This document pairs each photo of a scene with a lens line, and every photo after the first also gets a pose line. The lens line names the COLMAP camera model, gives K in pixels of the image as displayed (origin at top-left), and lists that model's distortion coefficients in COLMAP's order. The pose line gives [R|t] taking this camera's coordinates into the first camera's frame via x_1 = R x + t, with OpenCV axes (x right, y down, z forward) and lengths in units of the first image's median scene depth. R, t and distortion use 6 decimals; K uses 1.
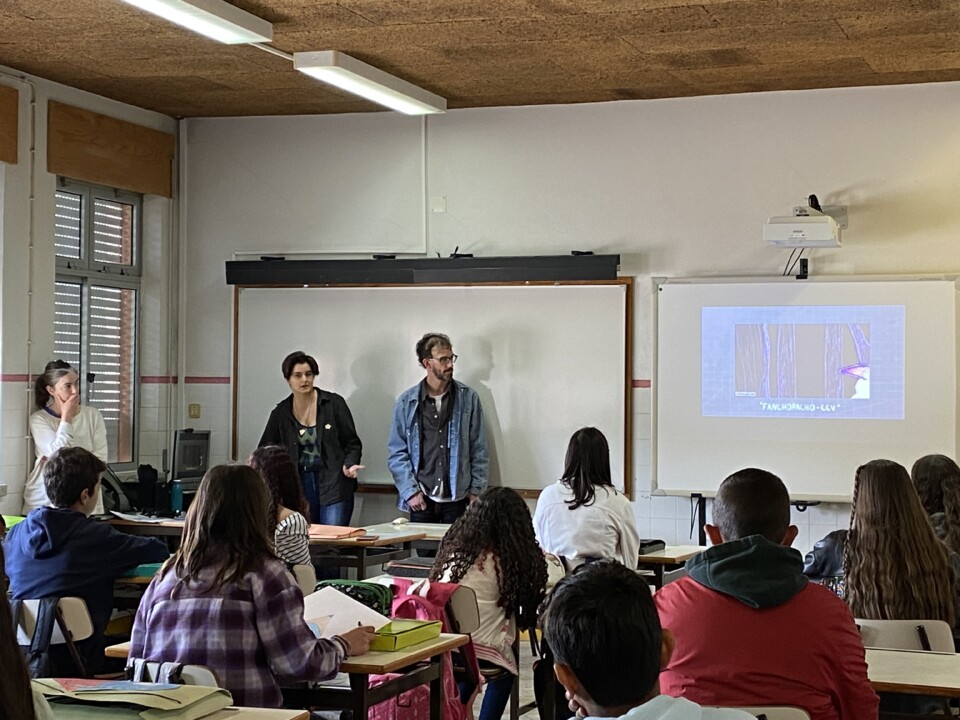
lens RADIAL K [[1707.7, 0, 480.0], [0, 1707.7, 360.0], [0, 0, 1]] dist [0.127980, -0.136954]
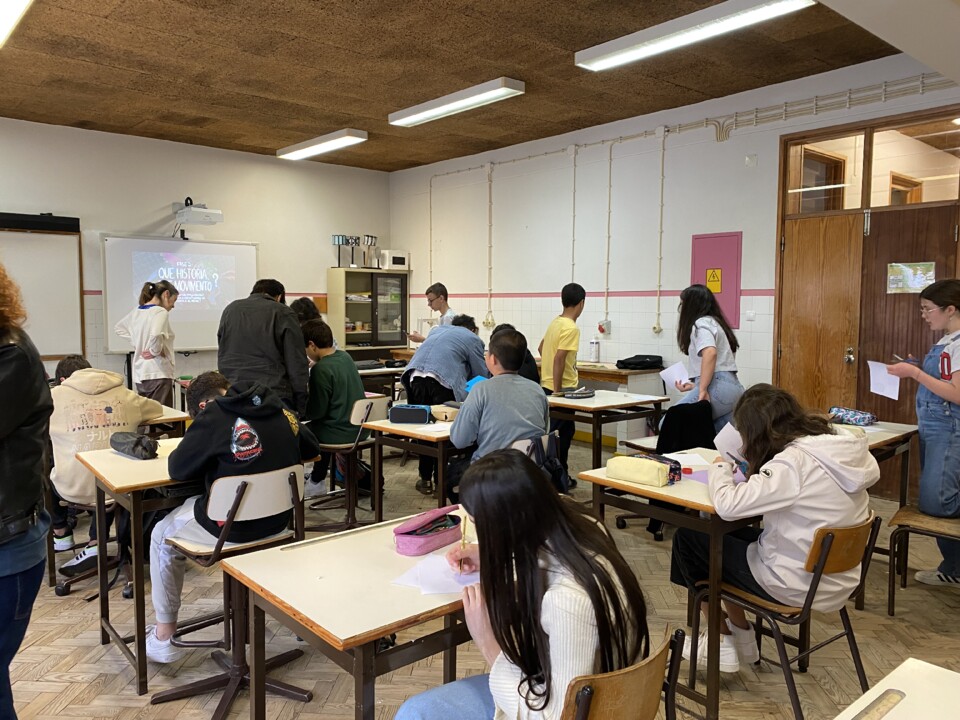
lens RADIAL K [[732.3, 0, 480.0], [0, 732.3, 360.0], [0, 0, 1]] dist [0.000613, 0.000151]
pose [[0.484902, -0.076505, 0.871216, -0.387784], [-0.019289, 0.994989, 0.098109, 0.001069], [-0.874356, -0.064378, 0.480997, 0.284387]]
